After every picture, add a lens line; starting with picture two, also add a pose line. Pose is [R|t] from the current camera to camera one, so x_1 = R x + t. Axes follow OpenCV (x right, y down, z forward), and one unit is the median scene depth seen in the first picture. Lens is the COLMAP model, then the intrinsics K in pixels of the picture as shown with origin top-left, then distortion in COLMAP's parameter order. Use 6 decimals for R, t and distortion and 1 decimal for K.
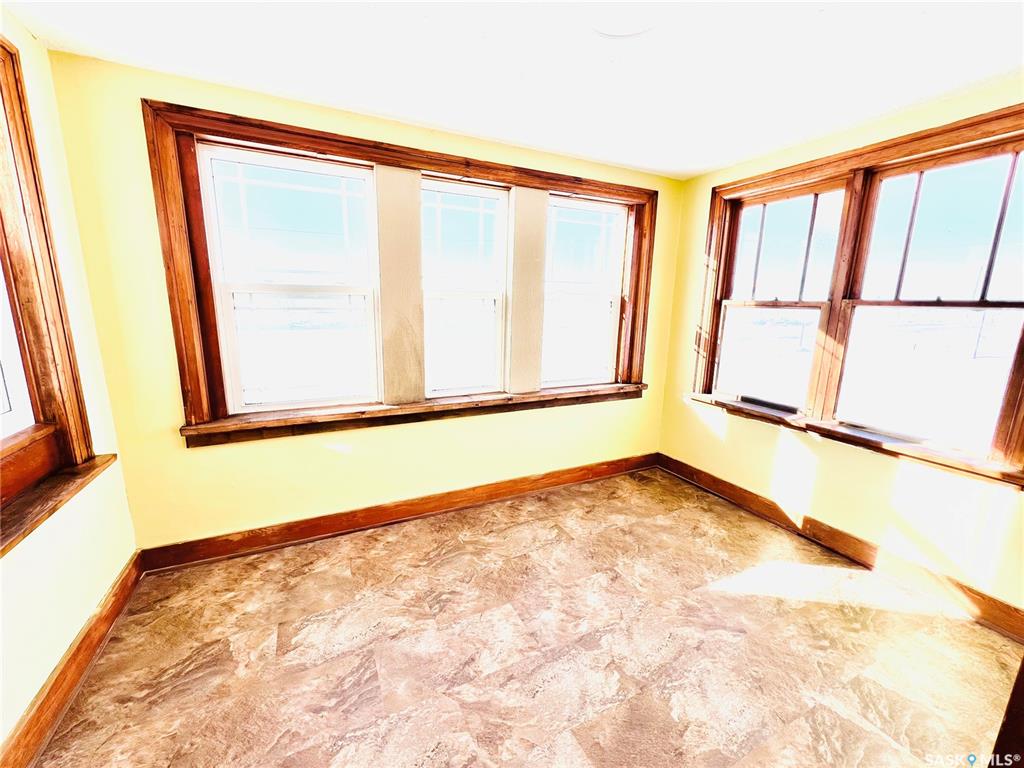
lens RADIAL K [[408.1, 0, 501.2], [0, 408.1, 386.7], [0, 0, 1]] dist [-0.002645, 0.000021]
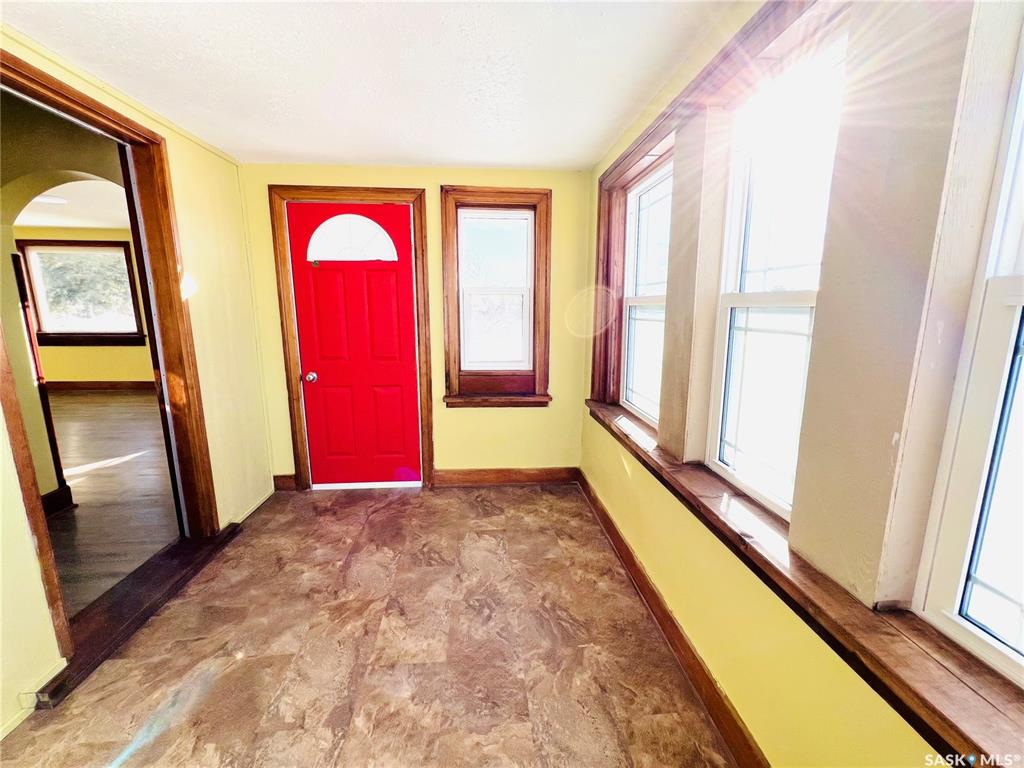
lens RADIAL K [[409.4, 0, 510.4], [0, 409.4, 378.1], [0, 0, 1]] dist [-0.002477, -0.000351]
pose [[-0.351512, 0.140847, -0.925528, 0.743273], [-0.205172, 0.952994, 0.222951, -0.270006], [0.913424, 0.268262, -0.306091, 1.349258]]
